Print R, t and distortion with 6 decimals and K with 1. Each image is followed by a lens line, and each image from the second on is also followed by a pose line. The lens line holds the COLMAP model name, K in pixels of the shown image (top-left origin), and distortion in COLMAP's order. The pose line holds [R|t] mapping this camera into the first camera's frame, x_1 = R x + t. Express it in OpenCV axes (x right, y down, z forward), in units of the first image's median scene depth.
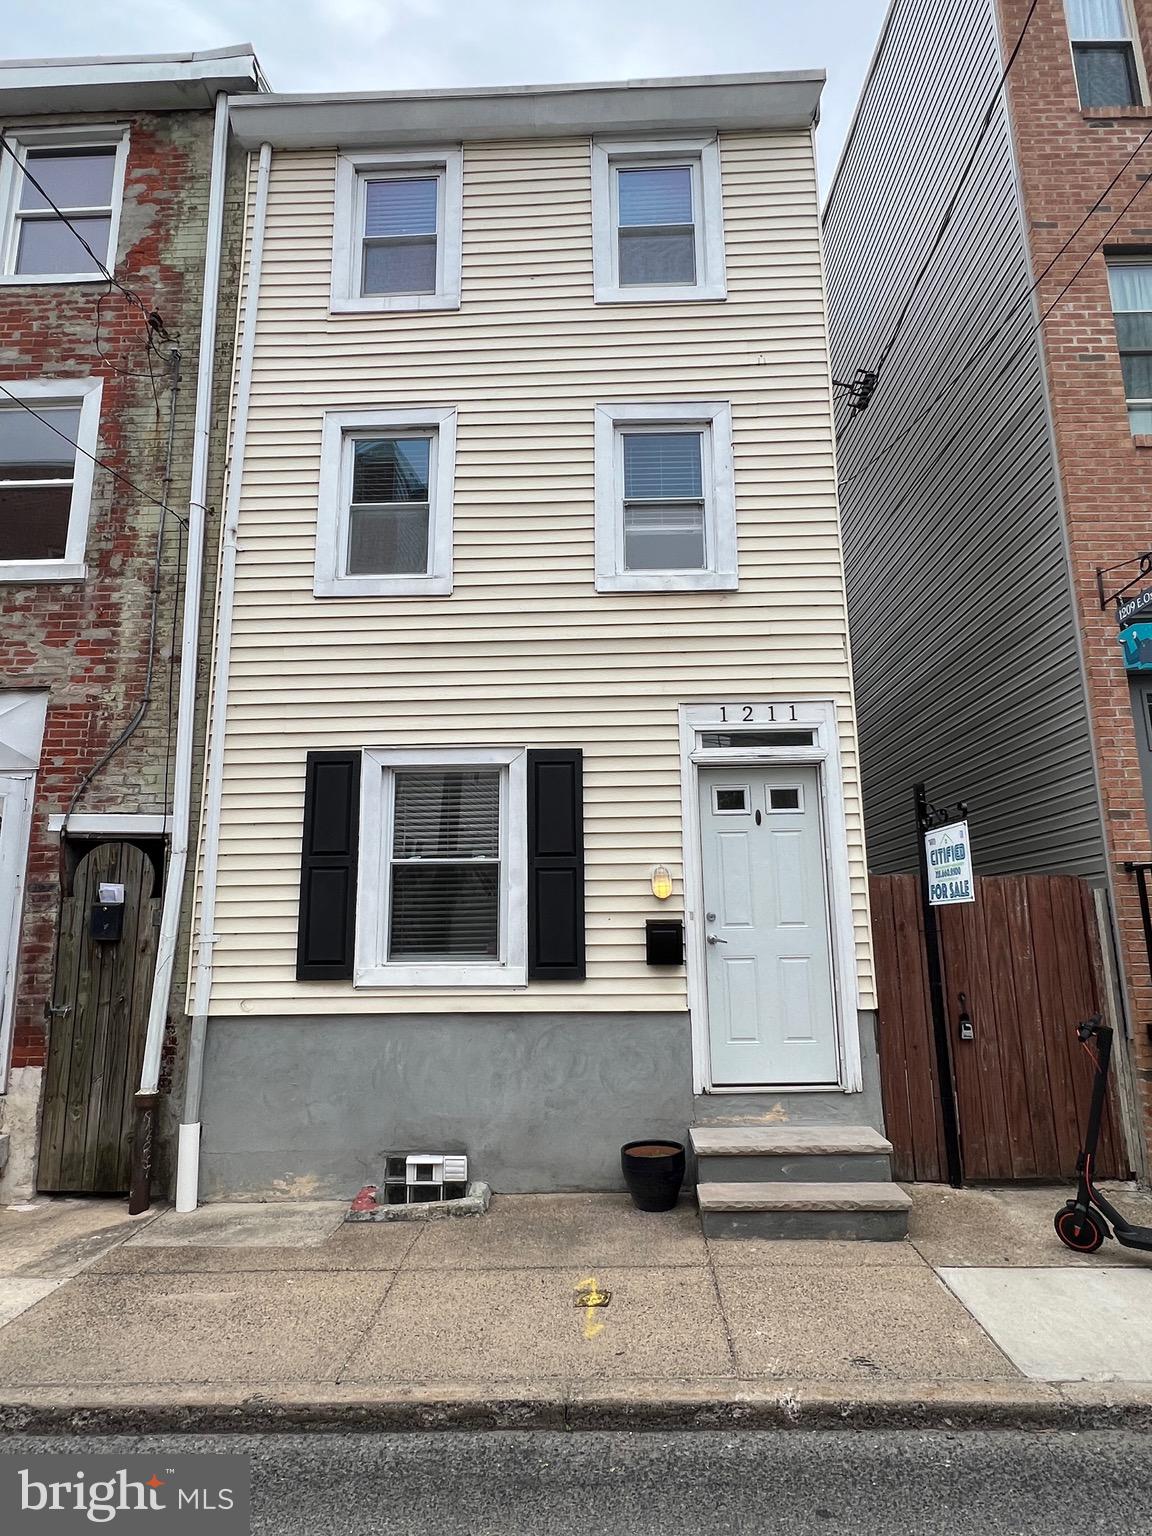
lens RADIAL K [[897.2, 0, 569.8], [0, 897.2, 766.7], [0, 0, 1]] dist [0.001165, -0.001822]
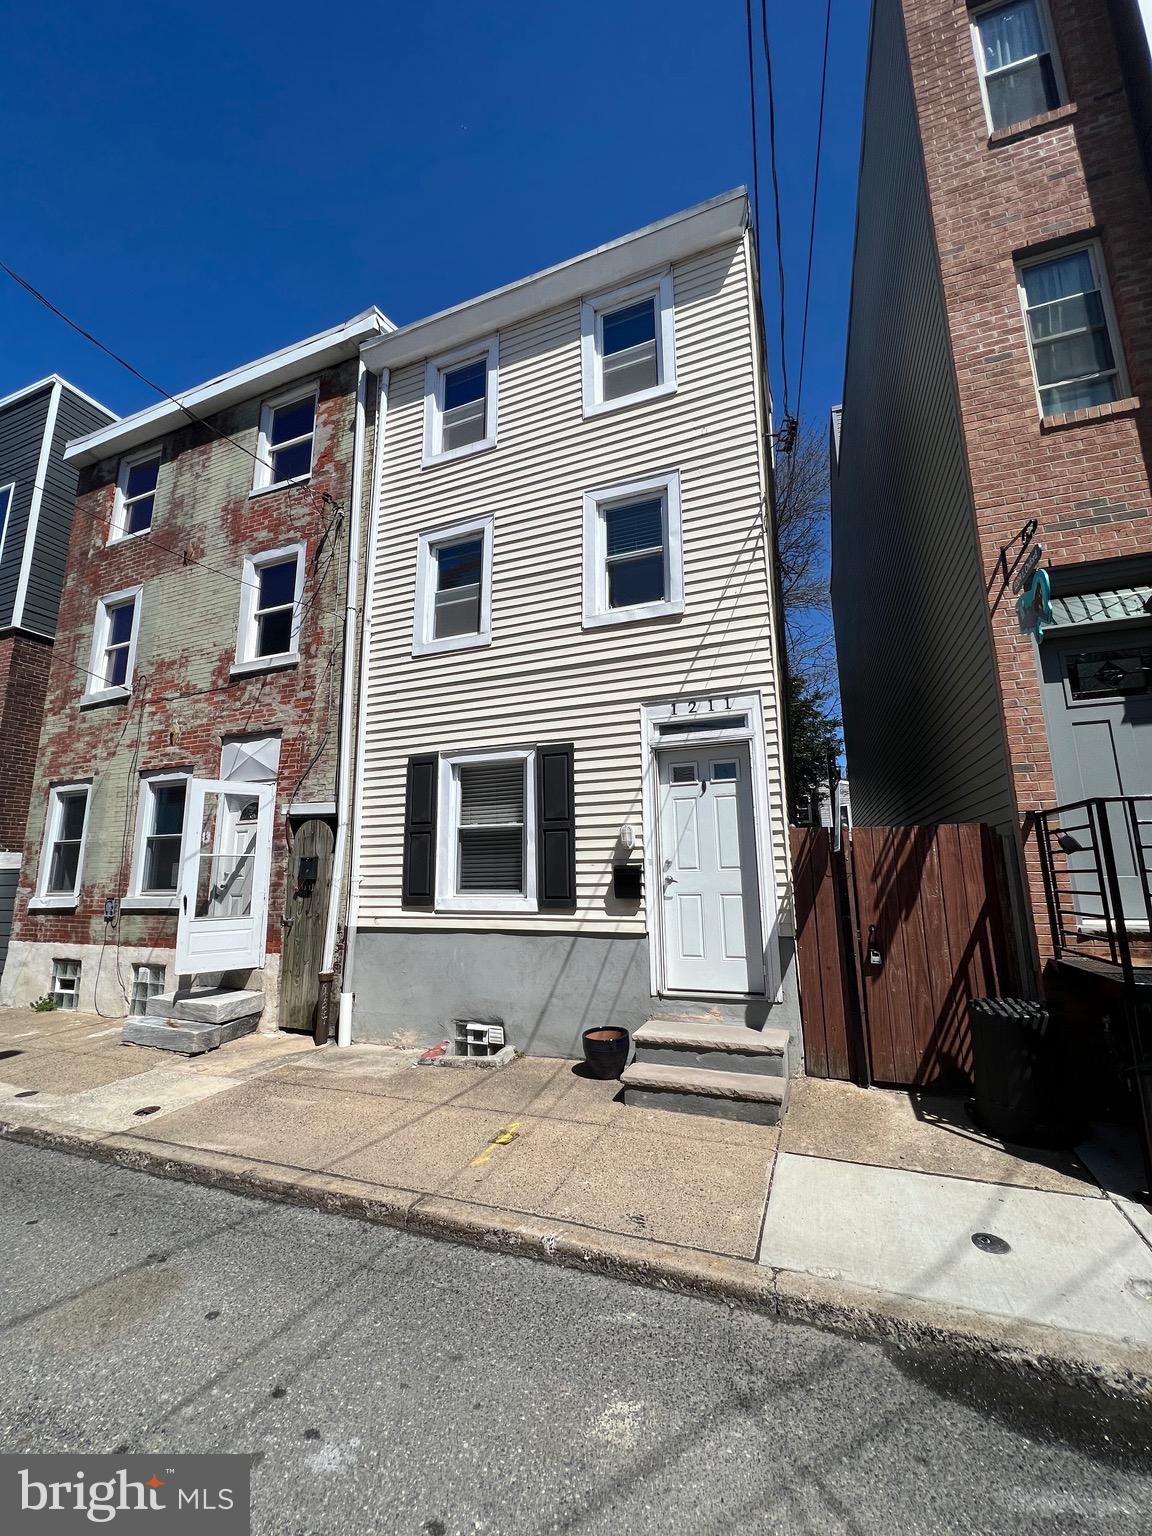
lens RADIAL K [[611.3, 0, 573.0], [0, 611.3, 766.7], [0, 0, 1]] dist [-0.000643, -0.000502]
pose [[0.941116, -0.058944, -0.332905, 0.338420], [0.066290, 0.997743, 0.010741, 0.006225], [0.331520, -0.032177, 0.942899, 0.106270]]
